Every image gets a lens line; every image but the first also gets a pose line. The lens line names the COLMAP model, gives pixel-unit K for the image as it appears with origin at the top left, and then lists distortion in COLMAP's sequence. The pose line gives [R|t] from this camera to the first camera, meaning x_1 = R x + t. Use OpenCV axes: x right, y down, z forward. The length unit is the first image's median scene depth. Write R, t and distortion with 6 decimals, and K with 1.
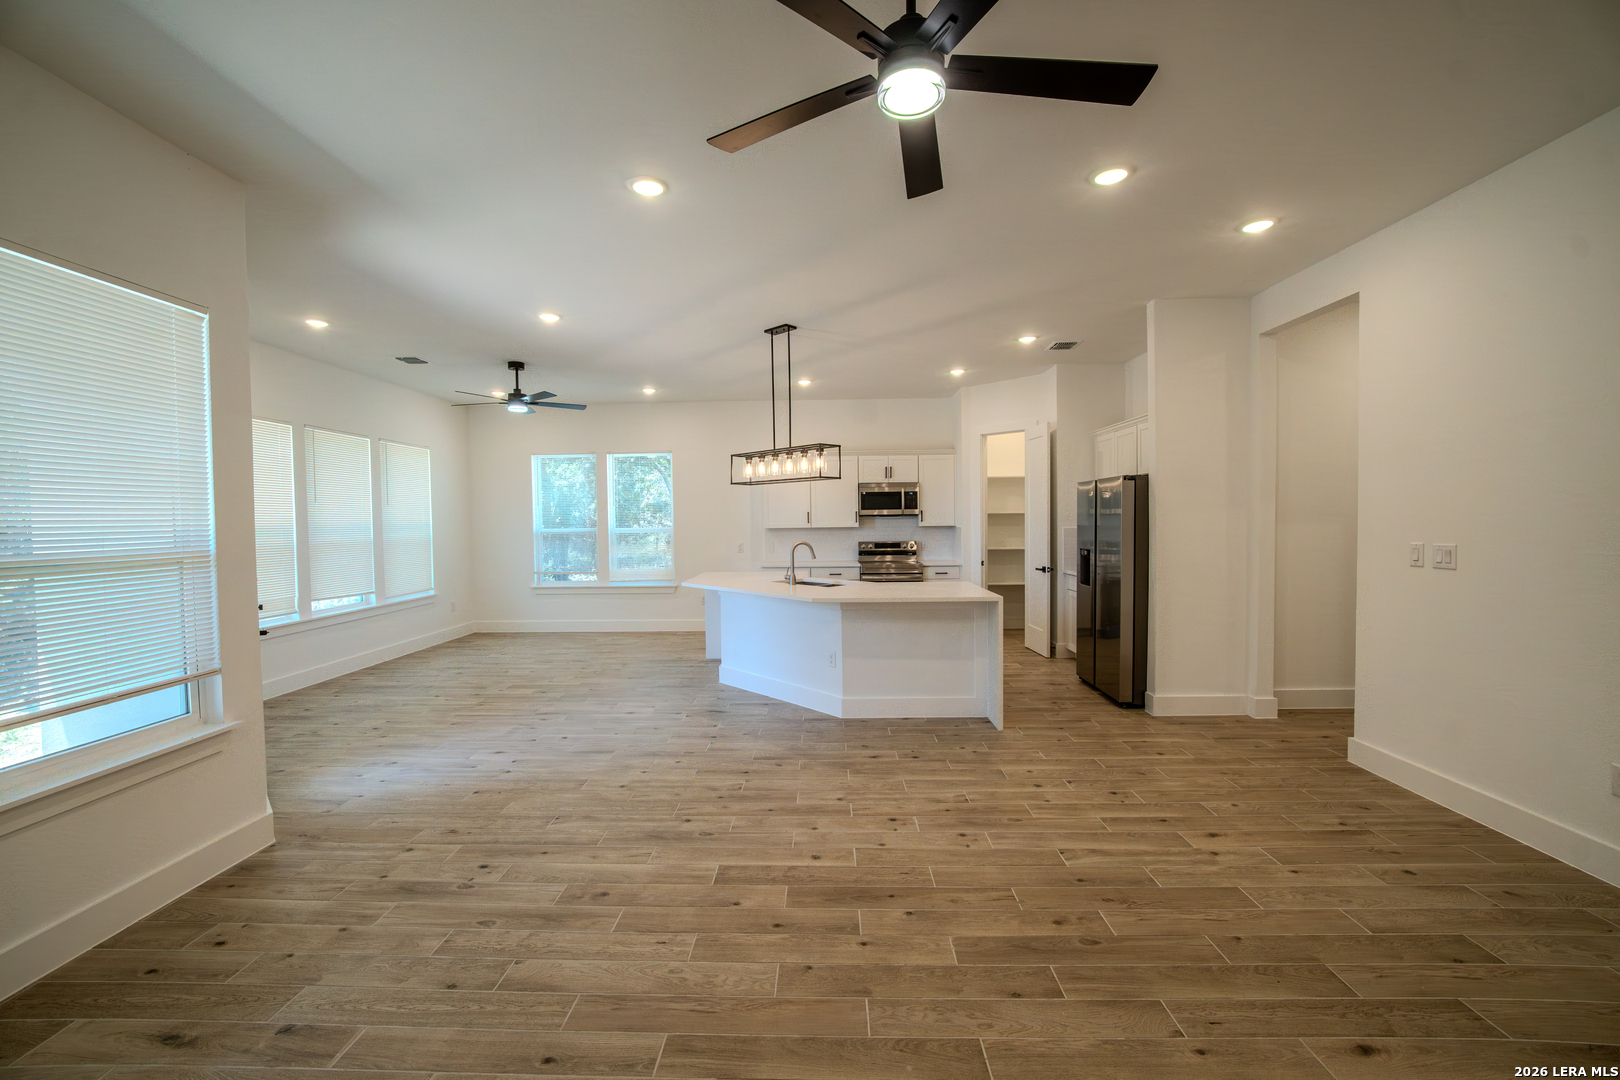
lens RADIAL K [[634.3, 0, 810.8], [0, 634.3, 537.7], [0, 0, 1]] dist [-0.001061, 0.000070]
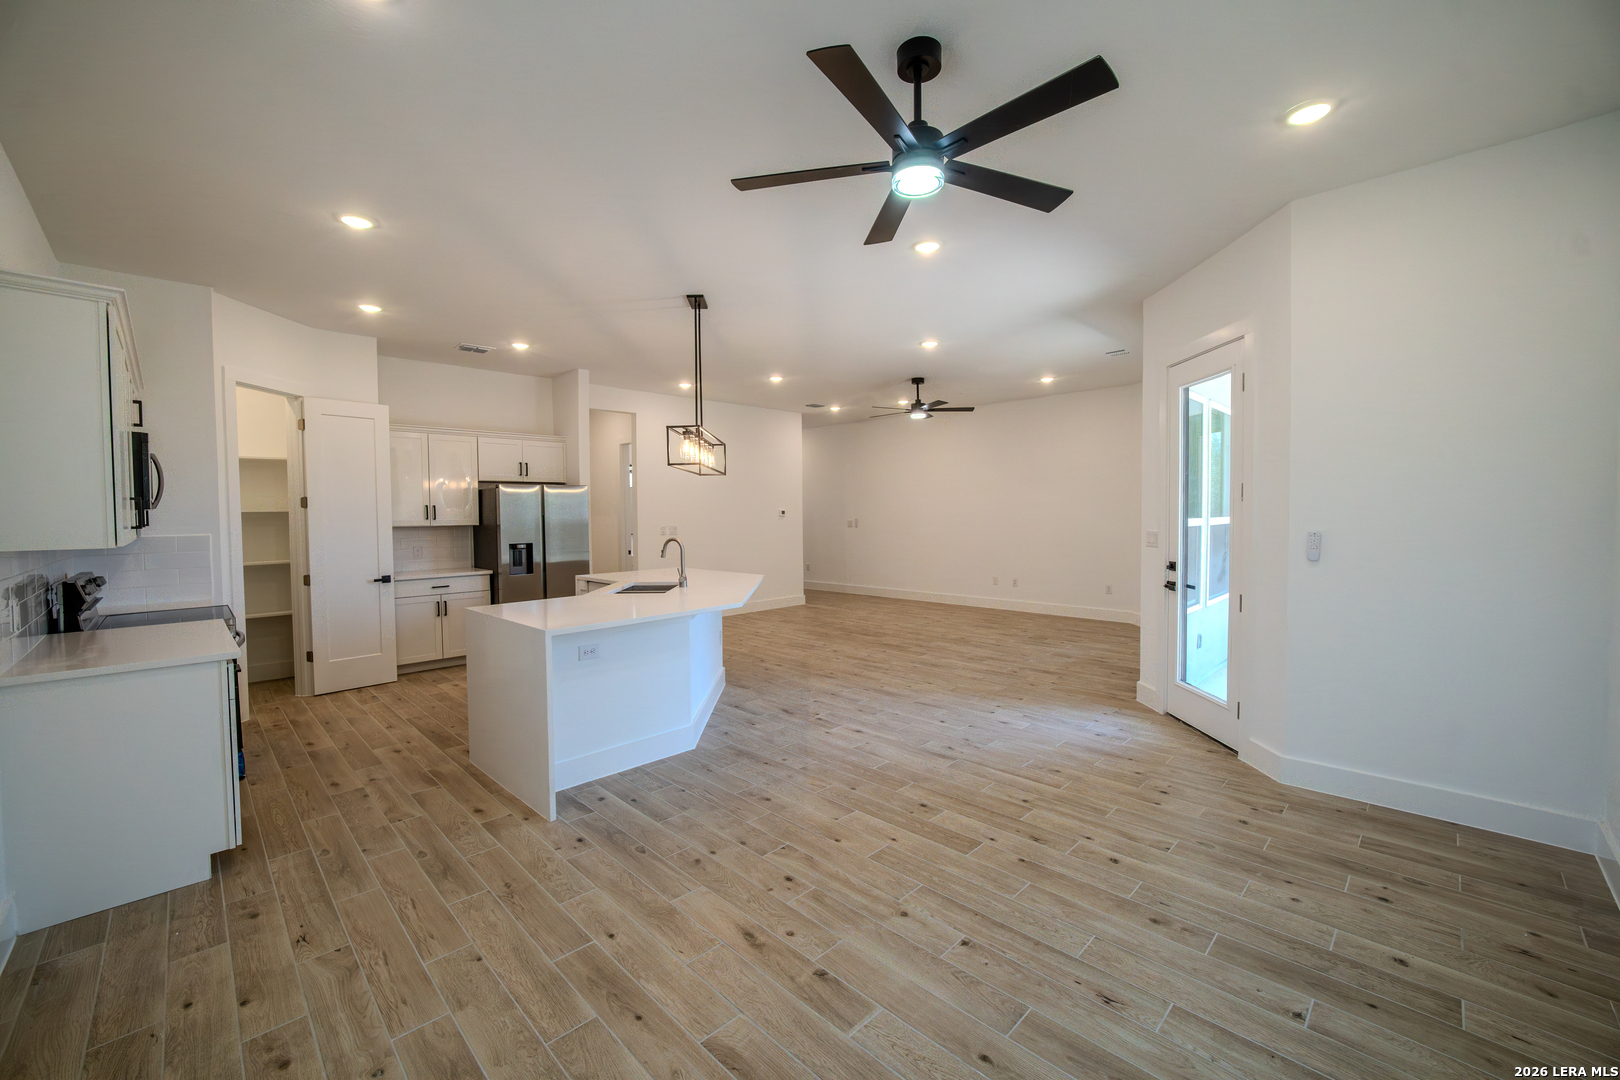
lens RADIAL K [[634.3, 0, 815.2], [0, 634.3, 536.4], [0, 0, 1]] dist [-0.001061, 0.000070]
pose [[-0.716339, -0.004915, 0.697735, -0.898675], [0.043320, 0.997733, 0.051503, -0.035252], [-0.696406, 0.067120, -0.714502, 1.751720]]
